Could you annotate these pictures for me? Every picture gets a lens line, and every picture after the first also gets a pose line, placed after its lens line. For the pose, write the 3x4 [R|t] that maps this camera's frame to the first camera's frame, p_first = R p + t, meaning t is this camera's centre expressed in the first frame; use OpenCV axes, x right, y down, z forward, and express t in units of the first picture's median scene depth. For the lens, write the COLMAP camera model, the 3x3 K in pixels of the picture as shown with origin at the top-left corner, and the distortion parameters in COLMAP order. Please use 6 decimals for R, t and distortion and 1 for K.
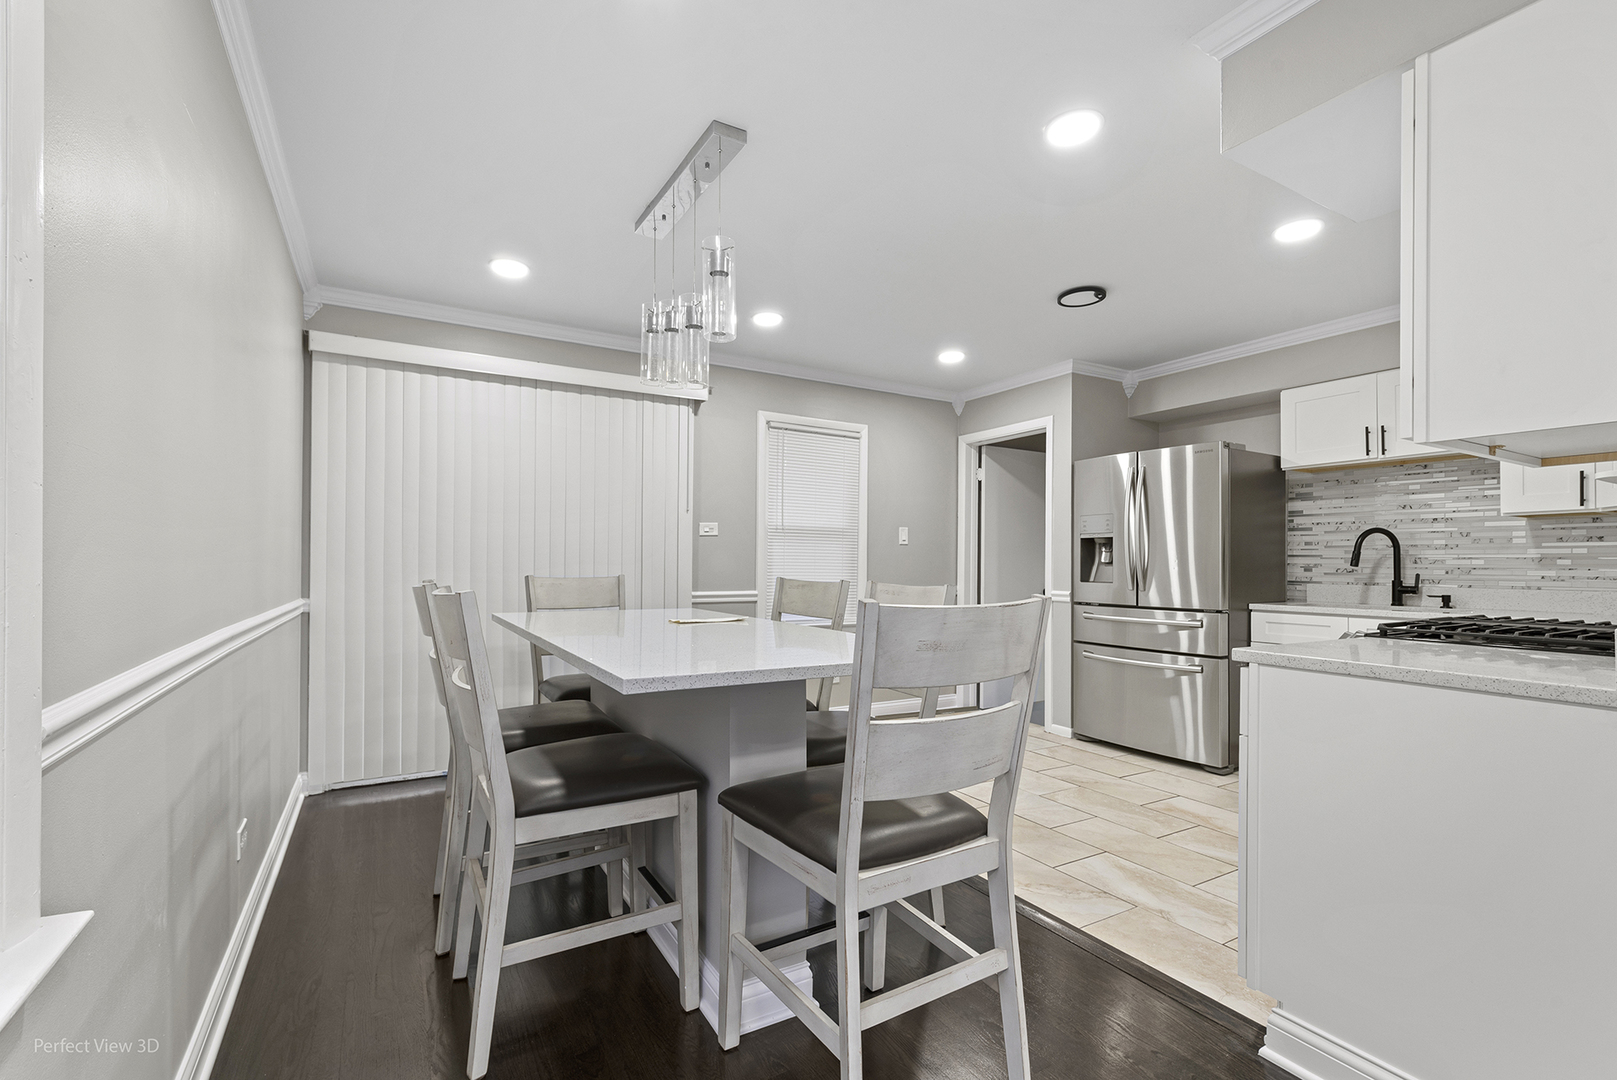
lens RADIAL K [[700.9, 0, 805.0], [0, 700.9, 559.8], [0, 0, 1]] dist [0.012414, -0.000122]
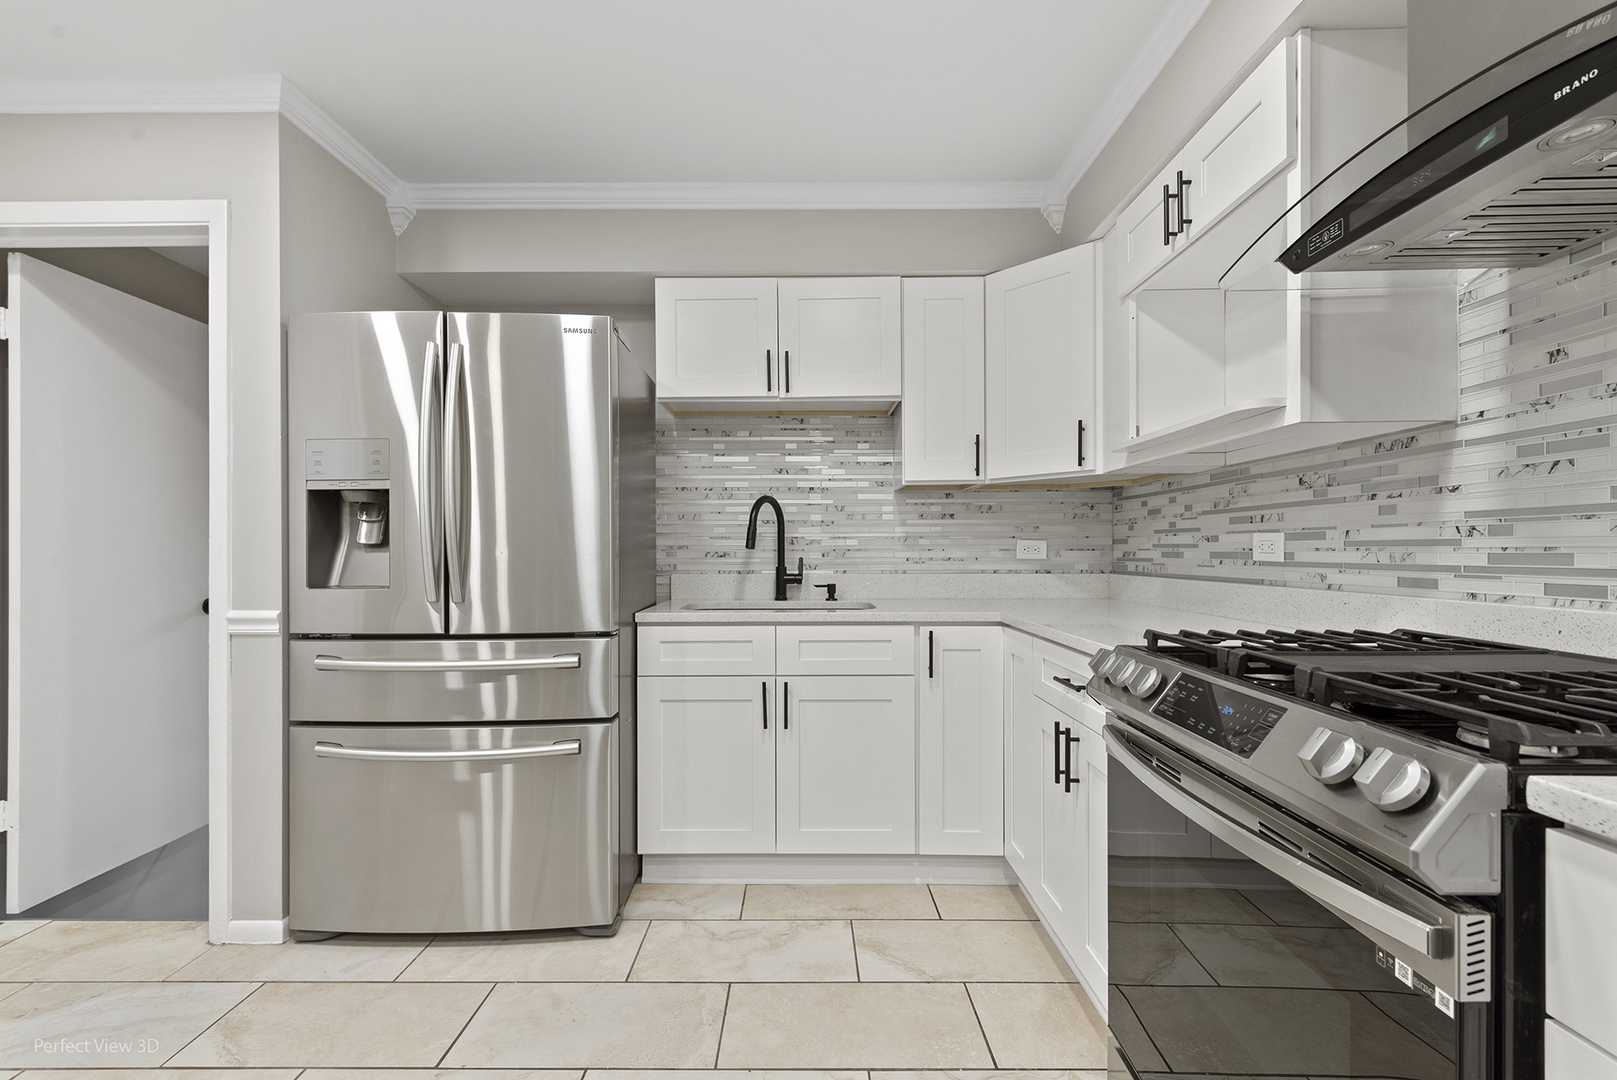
lens RADIAL K [[713.2, 0, 803.2], [0, 713.2, 547.0], [0, 0, 1]] dist [-0.000370, -0.000306]
pose [[0.511638, -0.004851, 0.859188, 0.193993], [0.001285, 0.999987, 0.004881, 0.004446], [-0.859200, -0.001393, 0.511637, 0.585581]]
